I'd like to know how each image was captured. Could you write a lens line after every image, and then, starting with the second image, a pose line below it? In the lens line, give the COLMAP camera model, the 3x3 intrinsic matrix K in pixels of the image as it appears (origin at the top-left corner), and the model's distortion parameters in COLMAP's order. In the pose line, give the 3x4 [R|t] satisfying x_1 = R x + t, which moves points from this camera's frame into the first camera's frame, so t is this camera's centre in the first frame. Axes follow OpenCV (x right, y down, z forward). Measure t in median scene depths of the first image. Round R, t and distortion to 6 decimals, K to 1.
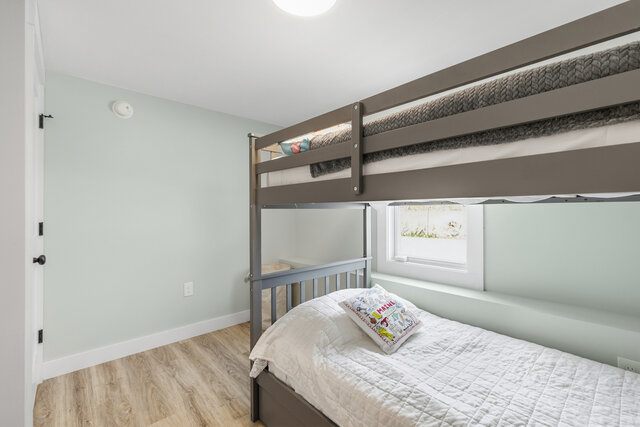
lens RADIAL K [[288.4, 0, 322.0], [0, 288.4, 211.9], [0, 0, 1]] dist [0.007479, 0.000234]
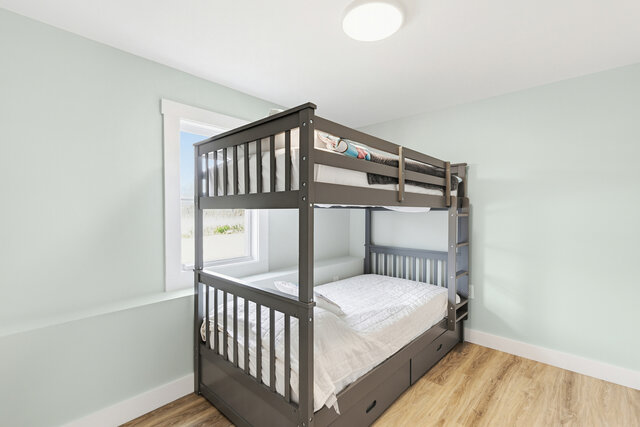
lens RADIAL K [[288.4, 0, 322.0], [0, 288.4, 211.9], [0, 0, 1]] dist [0.007479, 0.000234]
pose [[-0.090497, 0.005614, 0.995881, -1.217335], [-0.004608, 0.999971, -0.006056, 0.006323], [-0.995886, -0.005137, -0.090469, 1.300108]]
